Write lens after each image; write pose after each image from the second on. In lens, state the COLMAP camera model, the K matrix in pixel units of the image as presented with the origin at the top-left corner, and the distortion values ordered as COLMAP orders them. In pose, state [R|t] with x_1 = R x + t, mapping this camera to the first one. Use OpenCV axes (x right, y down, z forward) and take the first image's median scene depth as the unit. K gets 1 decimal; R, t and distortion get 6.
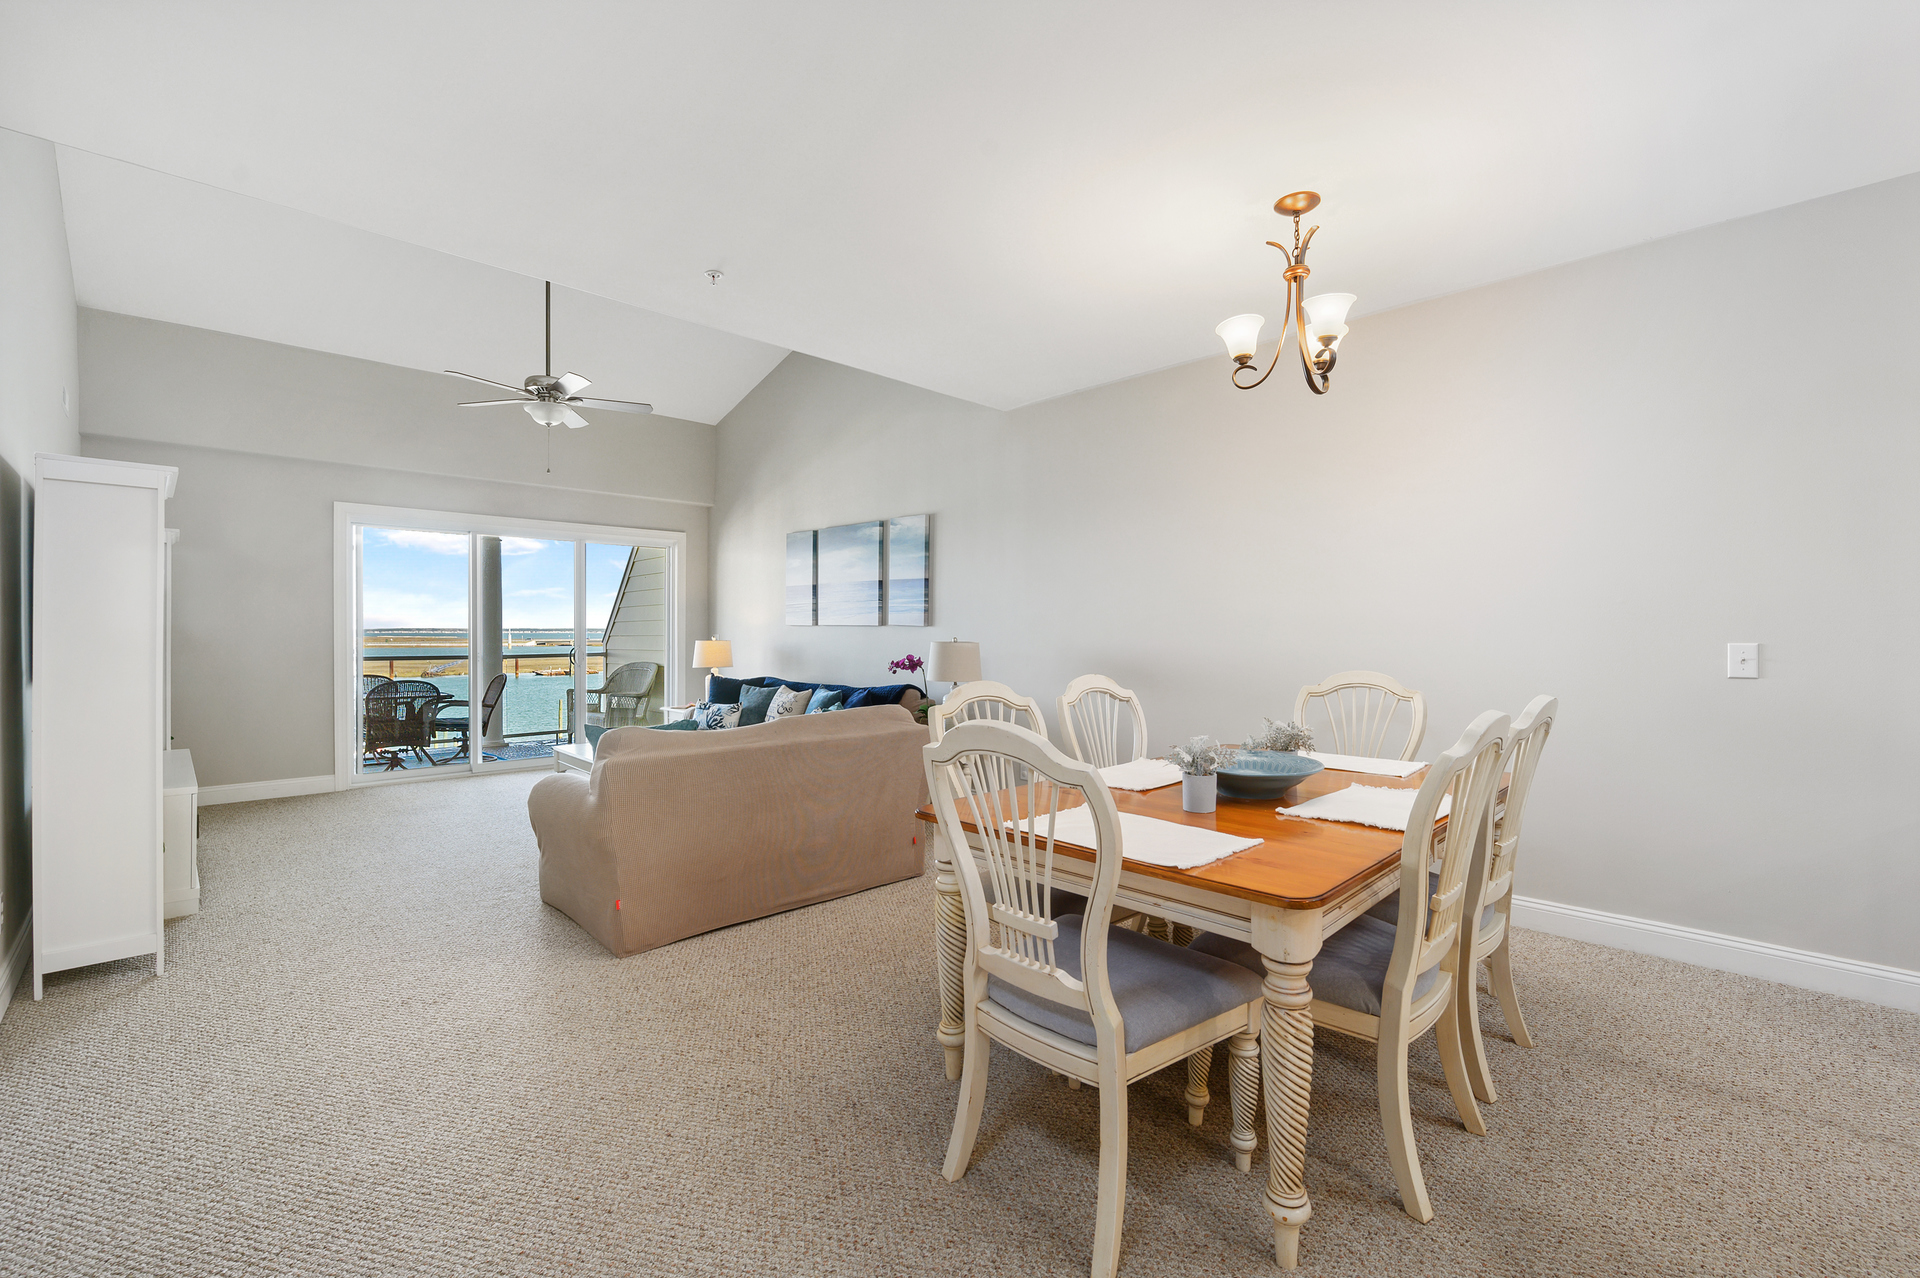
lens RADIAL K [[806.0, 0, 949.0], [0, 806.0, 629.1], [0, 0, 1]] dist [-0.001417, -0.000125]
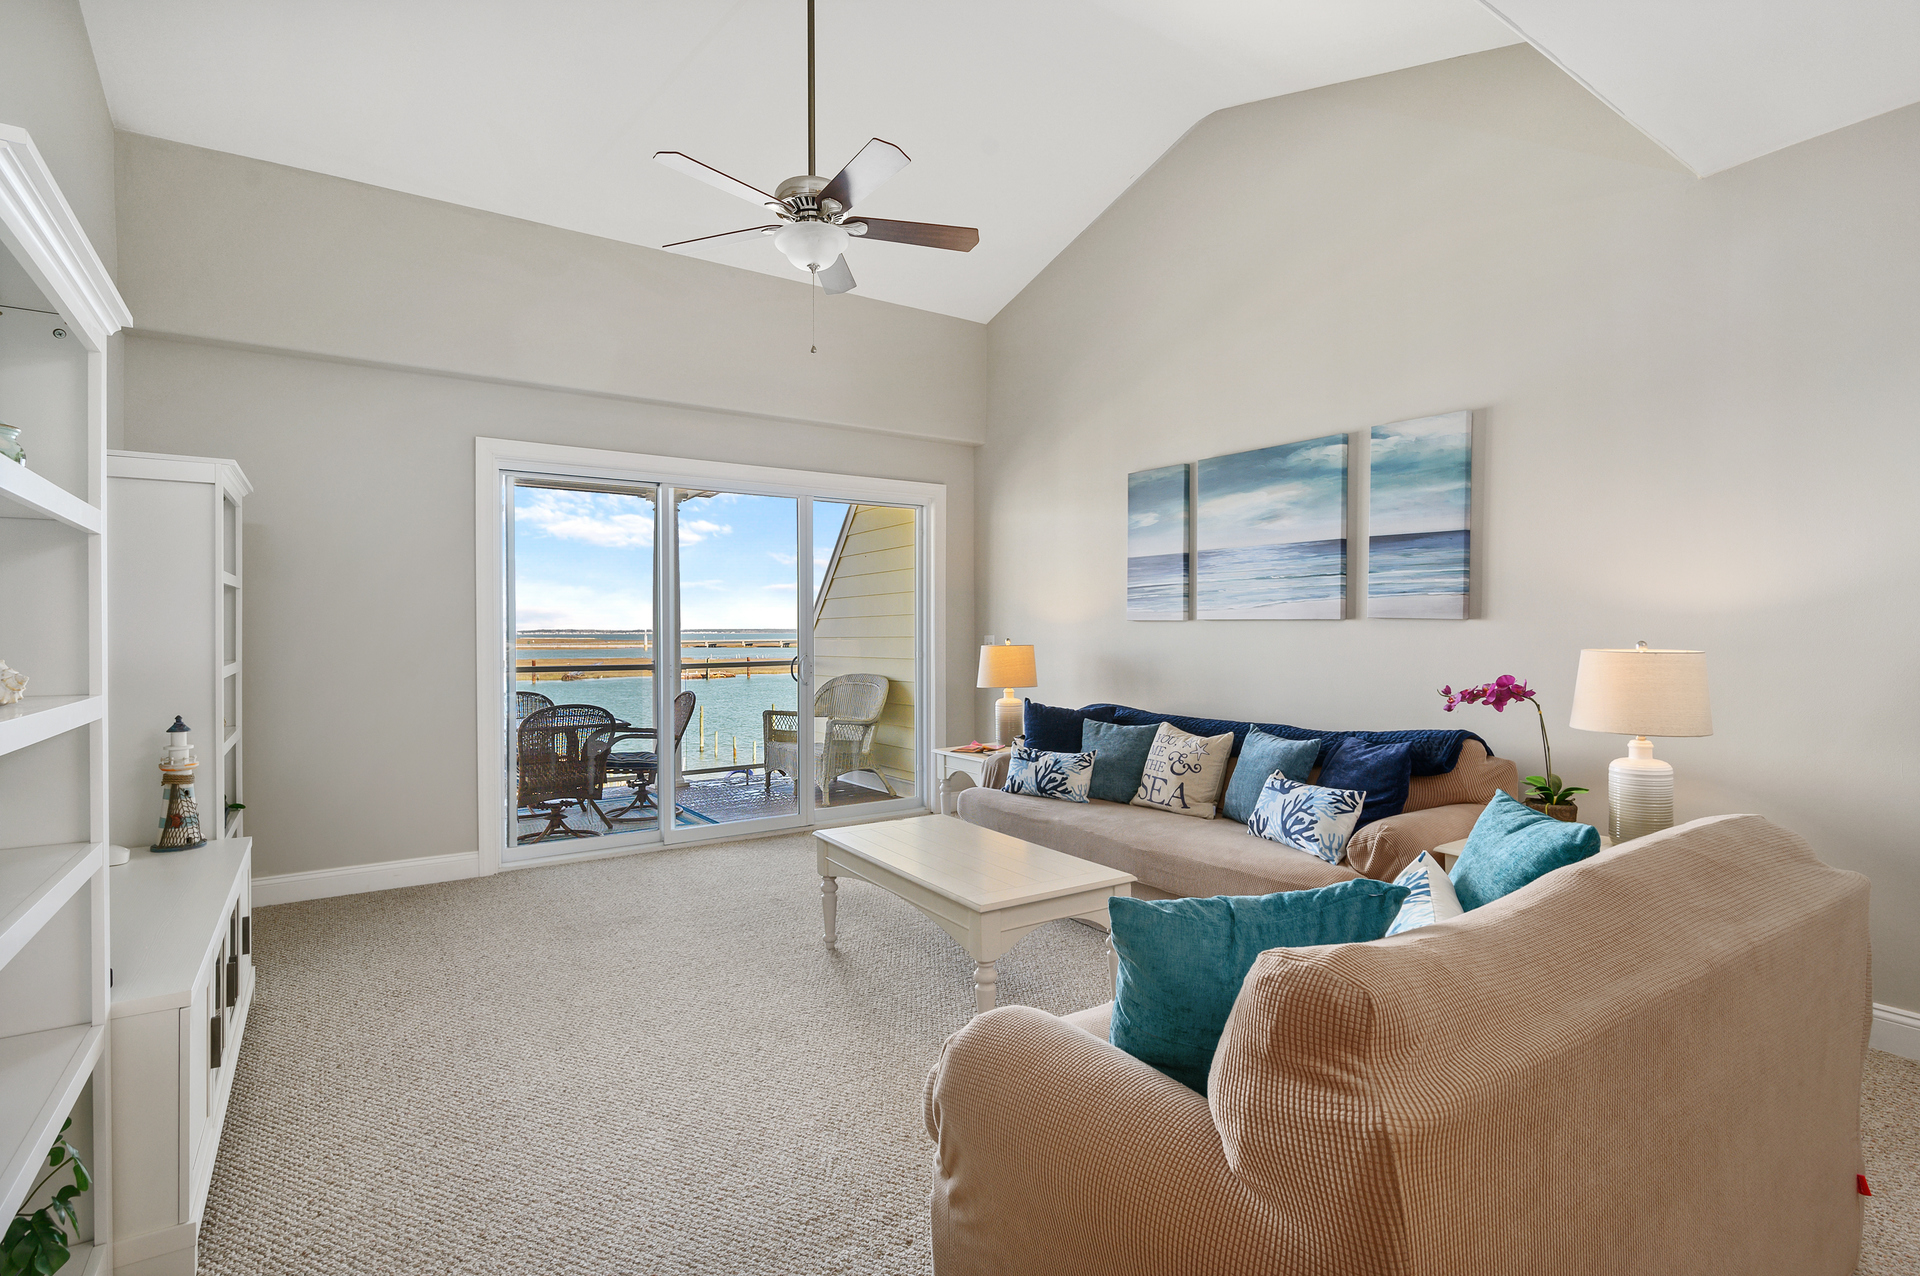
lens RADIAL K [[912.0, 0, 954.8], [0, 912.0, 628.8], [0, 0, 1]] dist [-0.002034, -0.000547]
pose [[0.985012, -0.004124, -0.172438, -0.227679], [0.004089, 0.999991, -0.000559, 0.001387], [0.172439, -0.000154, 0.985020, 0.303527]]
